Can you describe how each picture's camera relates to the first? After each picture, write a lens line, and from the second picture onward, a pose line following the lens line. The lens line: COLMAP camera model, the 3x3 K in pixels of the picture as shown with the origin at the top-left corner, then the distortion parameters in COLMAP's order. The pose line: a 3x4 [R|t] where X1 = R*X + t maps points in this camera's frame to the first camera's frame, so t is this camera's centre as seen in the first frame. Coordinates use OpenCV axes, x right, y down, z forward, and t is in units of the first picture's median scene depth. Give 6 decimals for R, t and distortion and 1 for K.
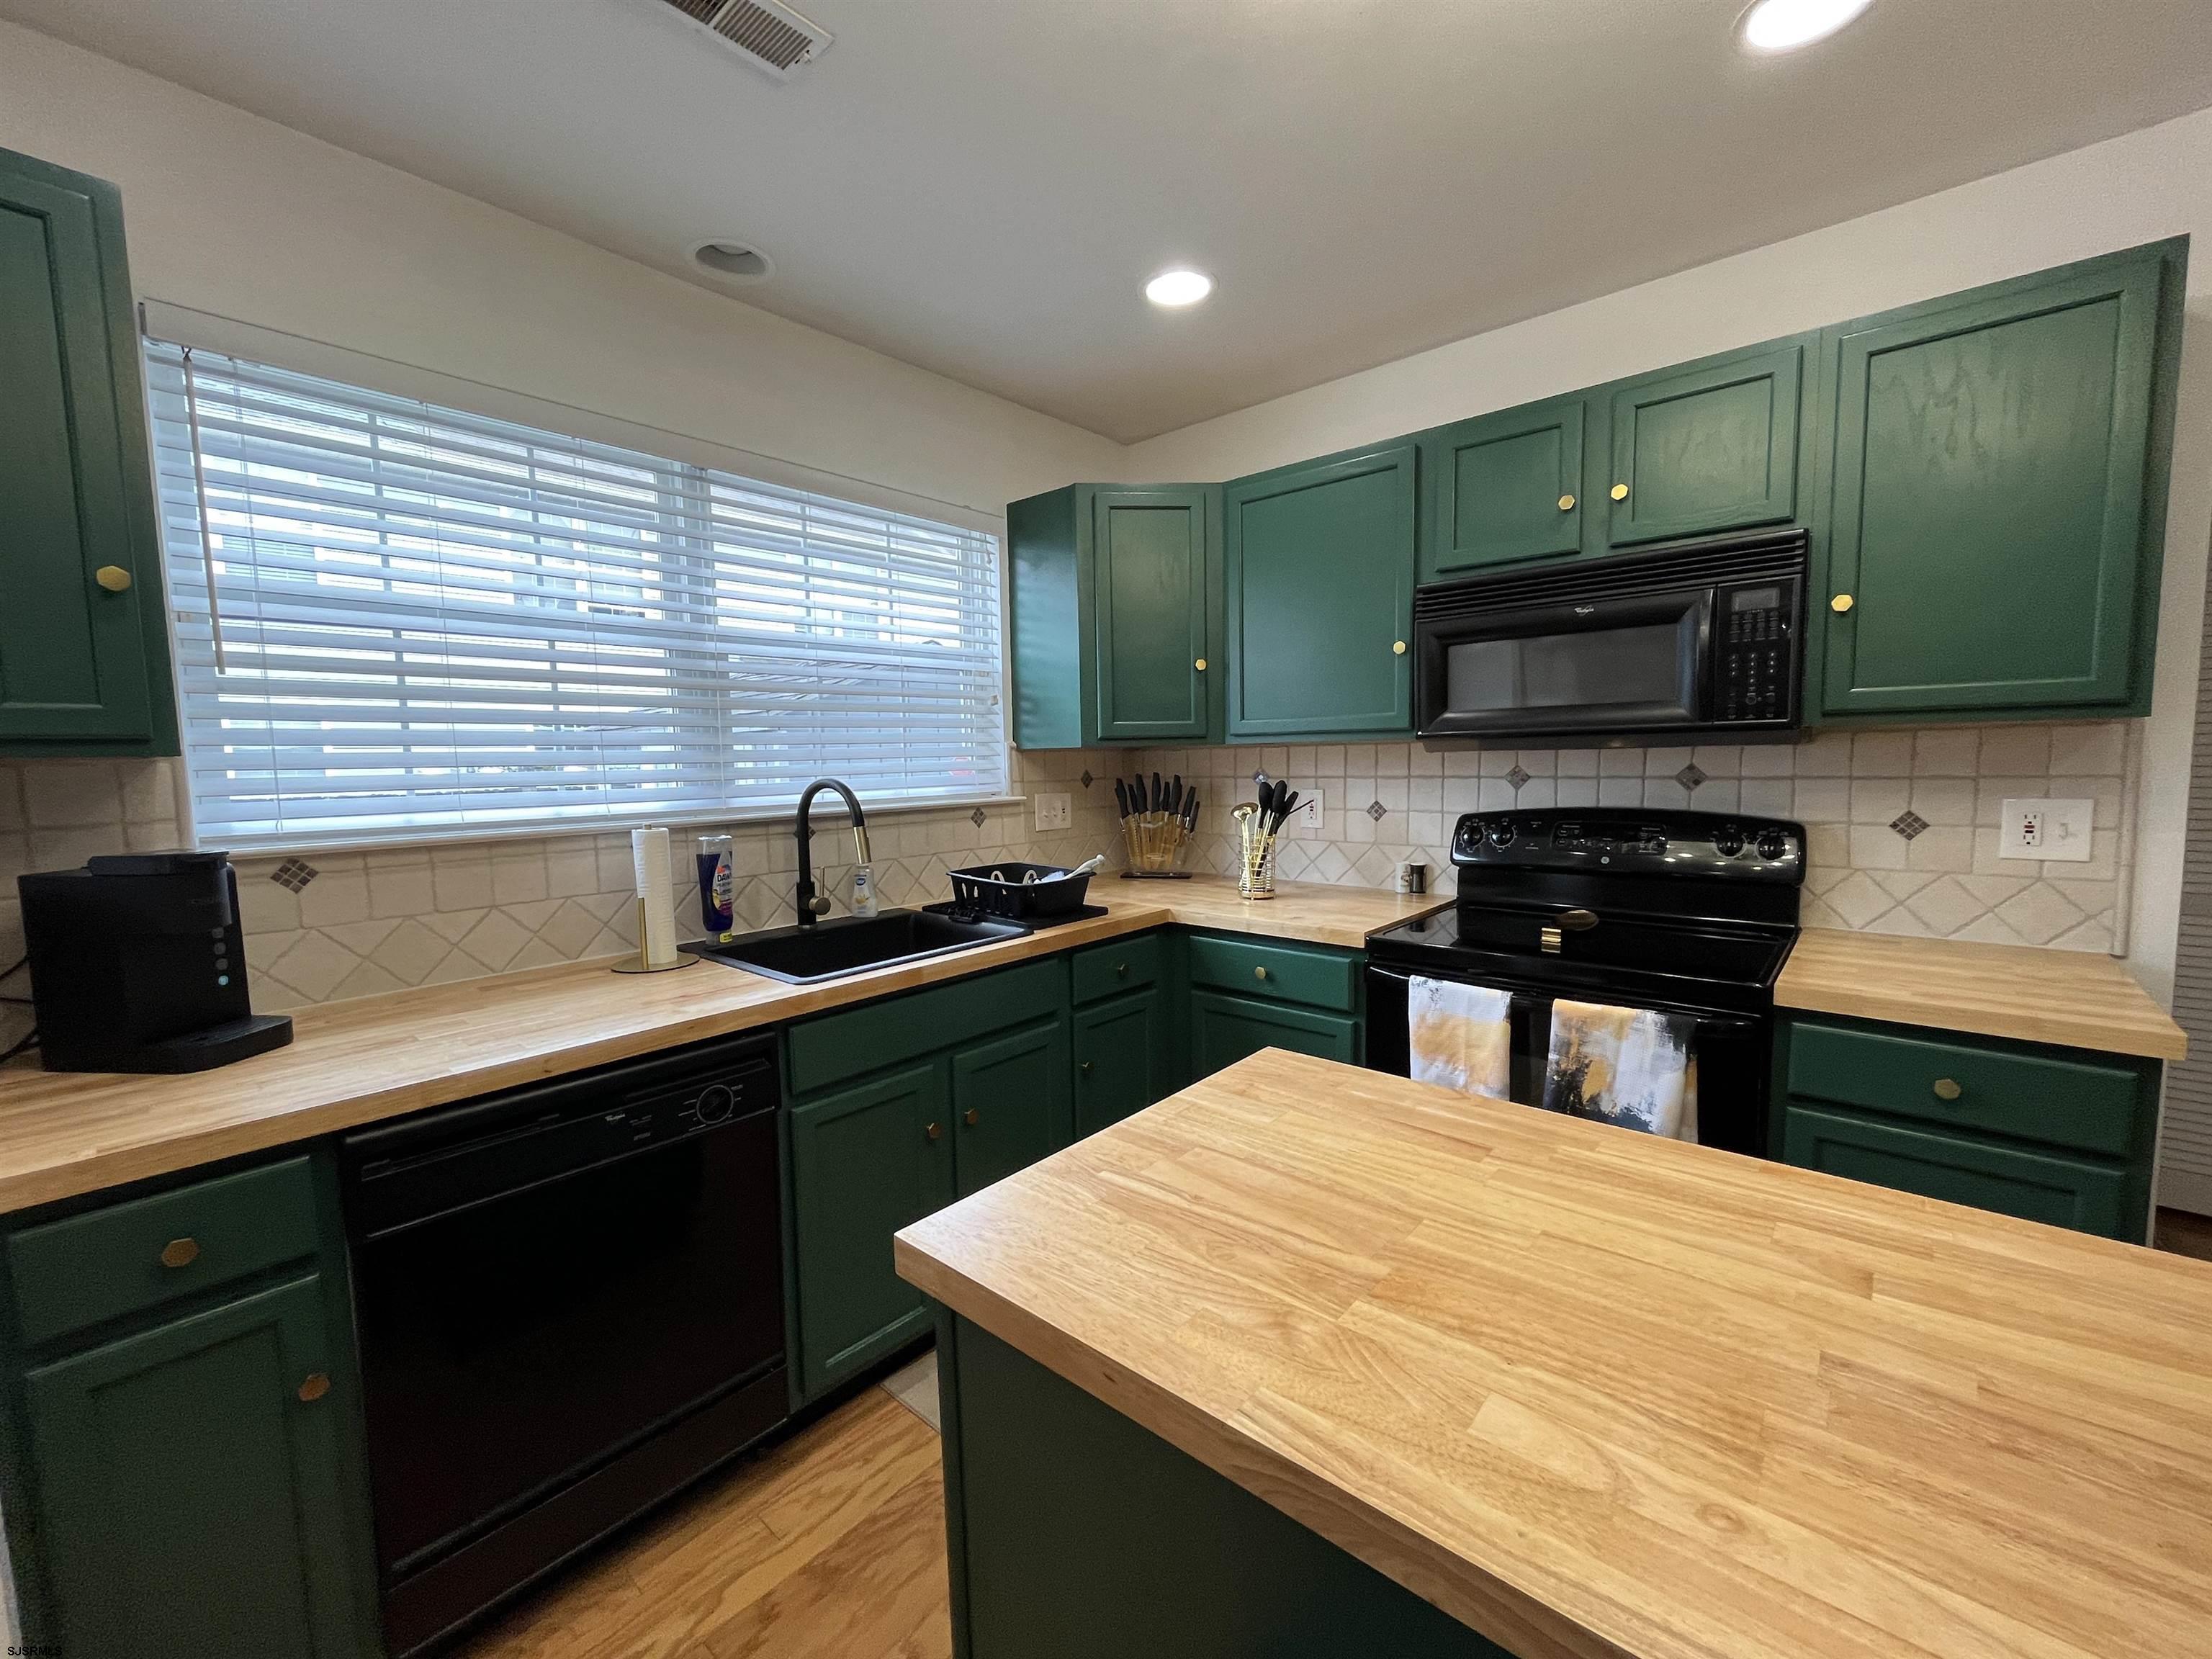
lens RADIAL K [[901.0, 0, 1103.3], [0, 901.0, 835.7], [0, 0, 1]] dist [0.000365, -0.000375]
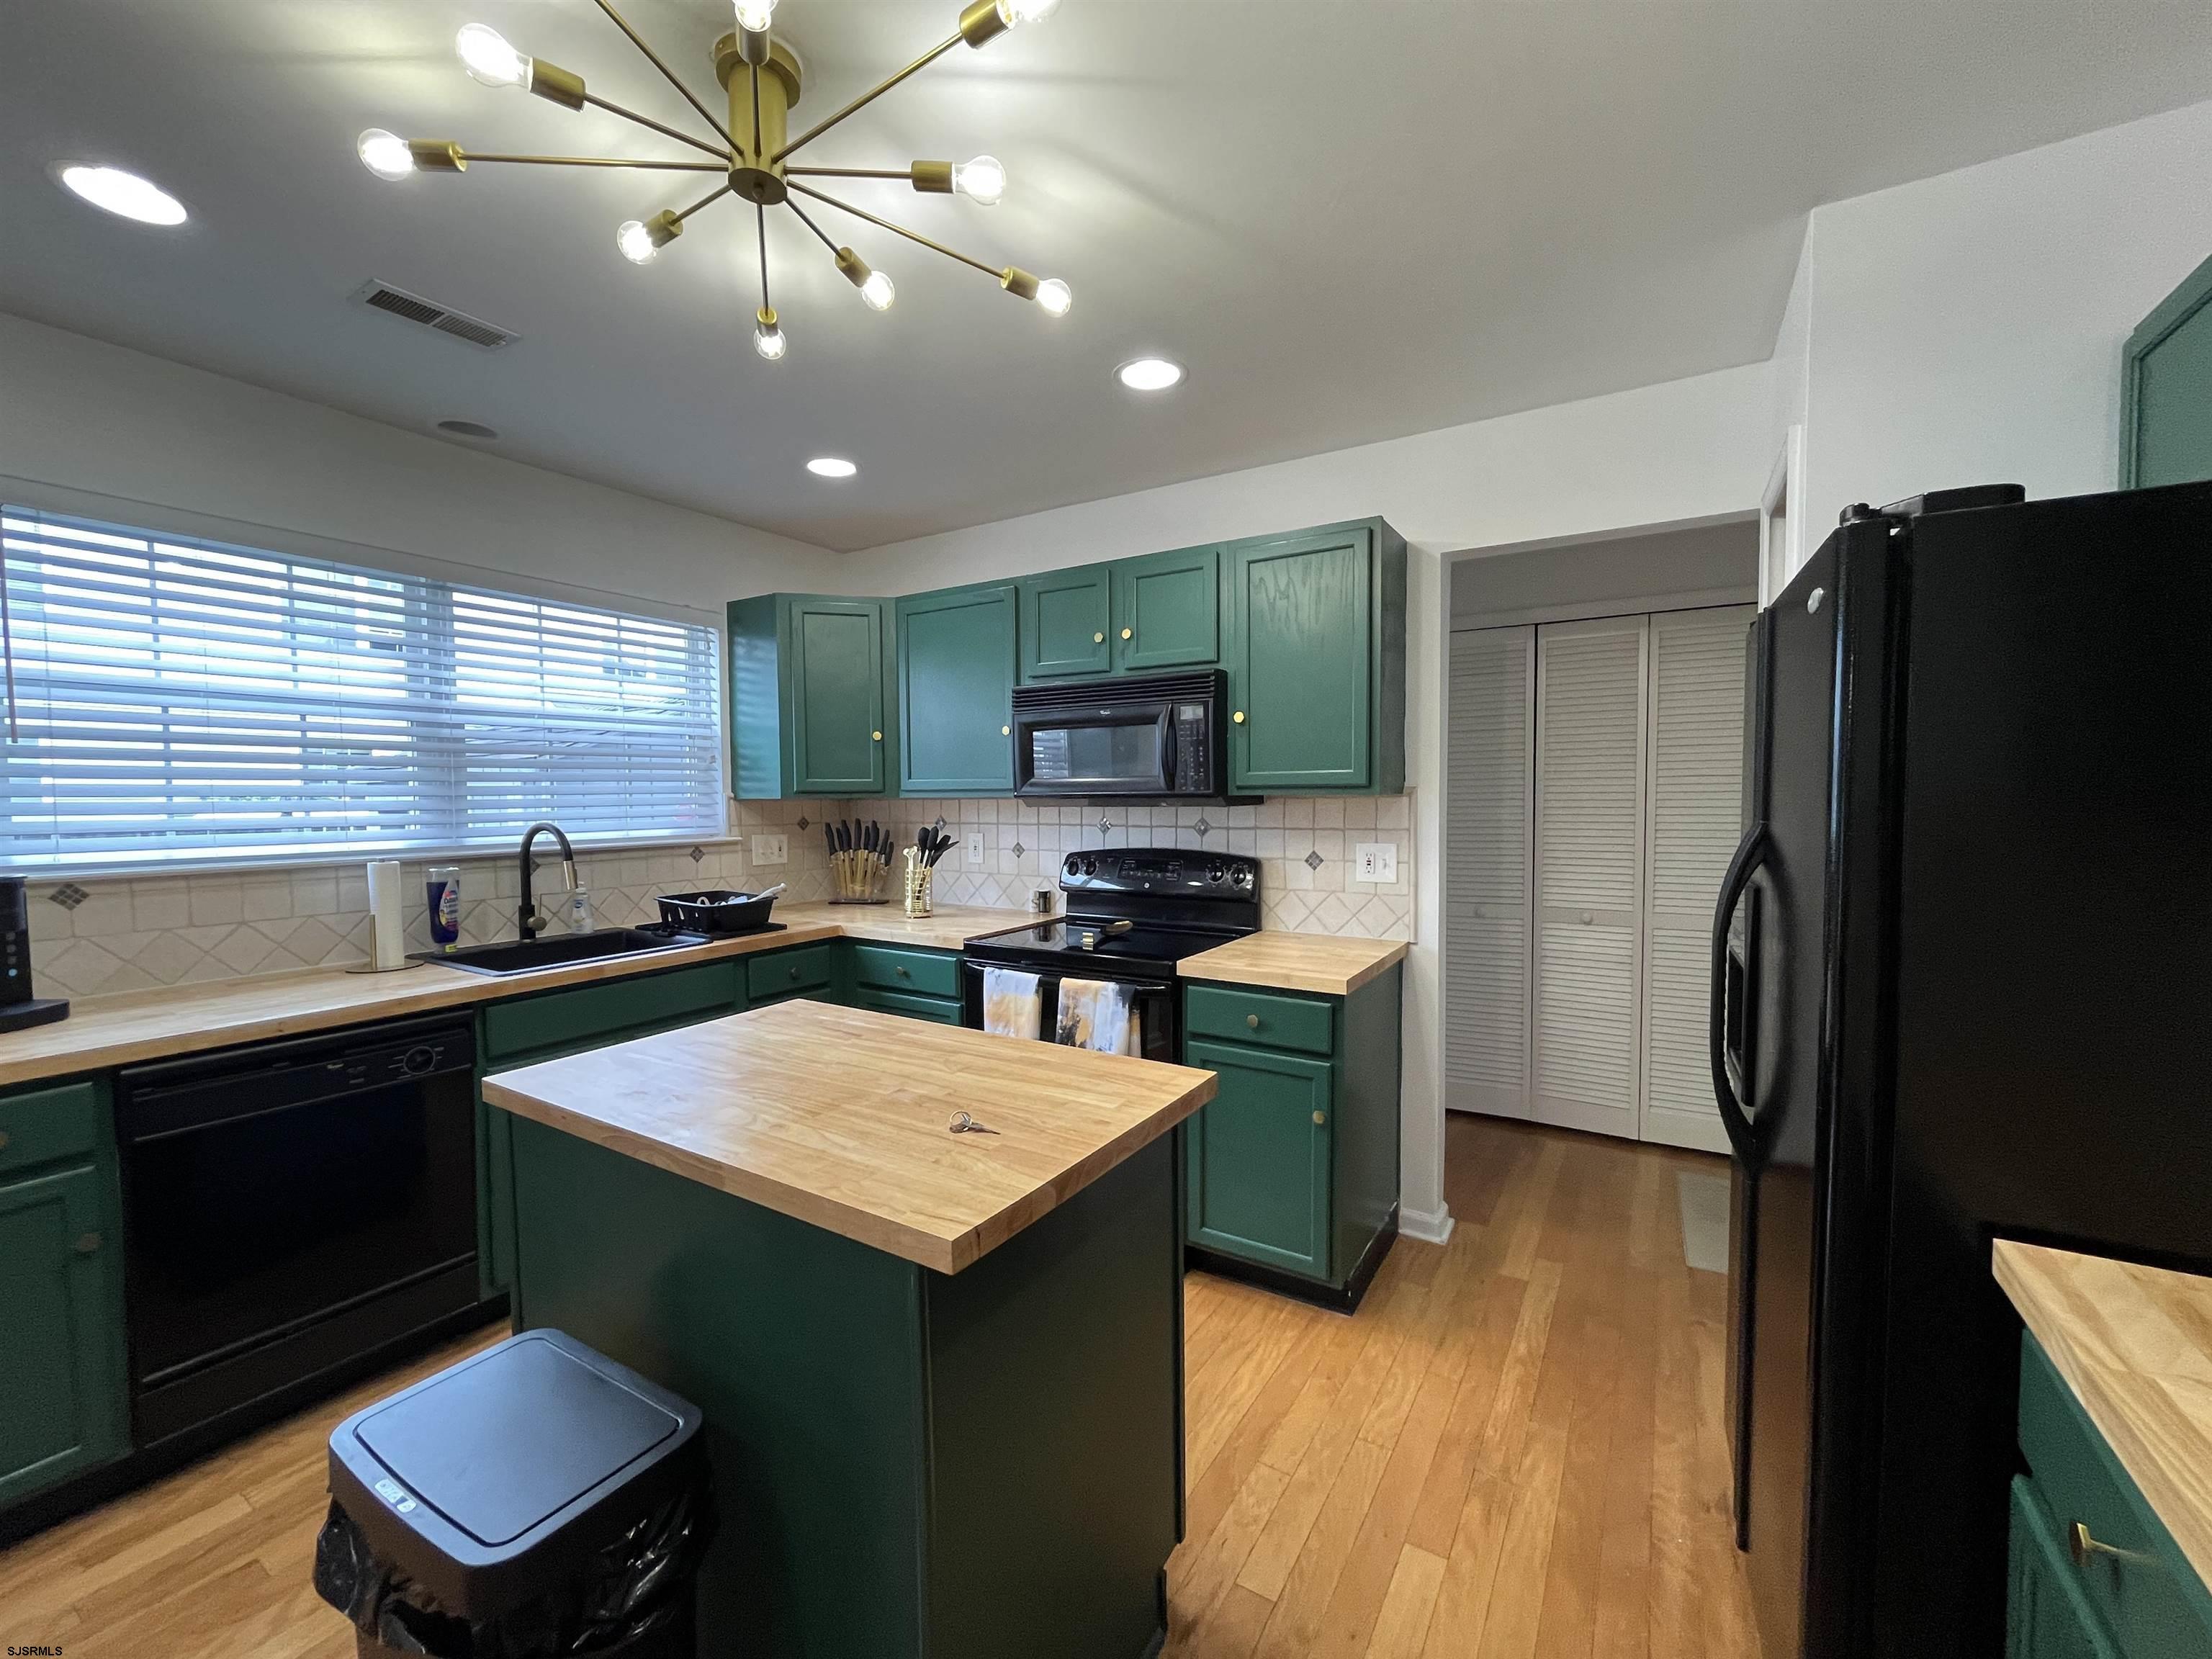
lens RADIAL K [[905.2, 0, 1103.4], [0, 905.2, 836.1], [0, 0, 1]] dist [0.003592, -0.000388]
pose [[0.987088, 0.005451, 0.160085, 0.280537], [0.001260, 0.999125, -0.041794, 0.009635], [-0.160172, 0.041456, 0.986218, -0.410275]]
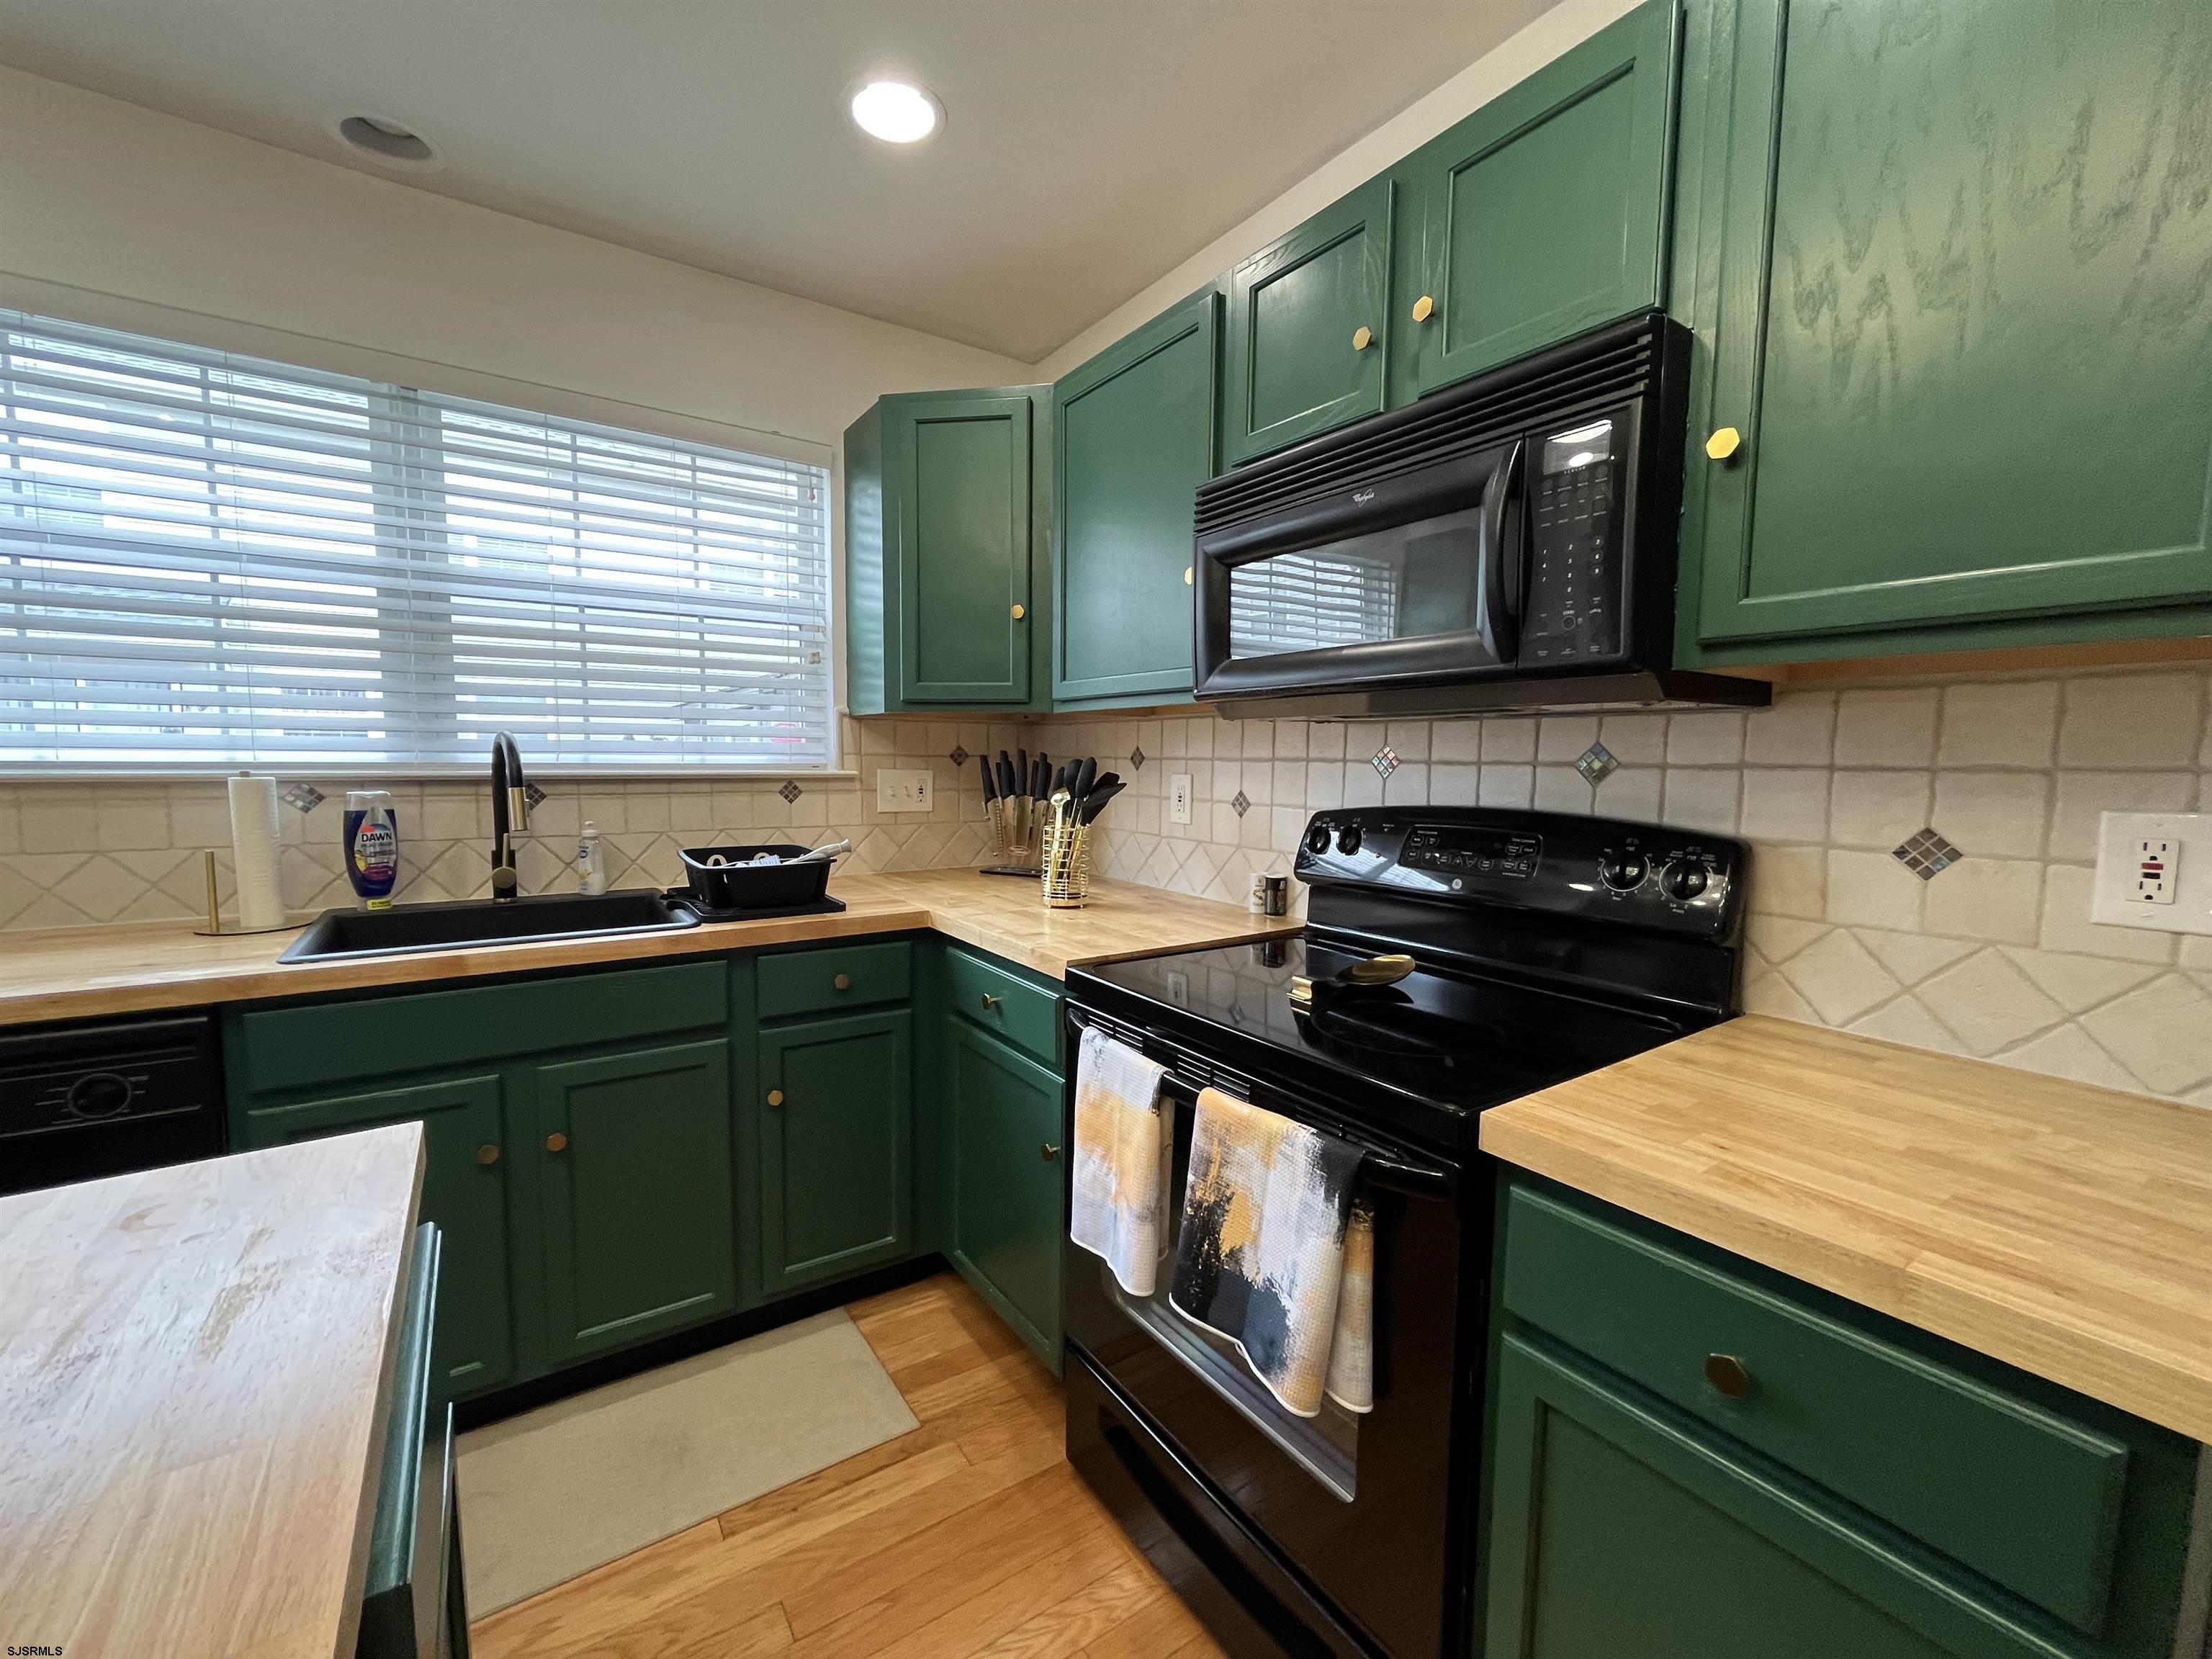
lens RADIAL K [[901.0, 0, 1103.3], [0, 901.0, 835.7], [0, 0, 1]] dist [0.000365, -0.000375]
pose [[0.968240, 0.052242, -0.244504, 0.493987], [-0.052185, 0.998615, 0.006717, 0.000559], [0.244516, 0.006255, 0.969625, 0.303500]]
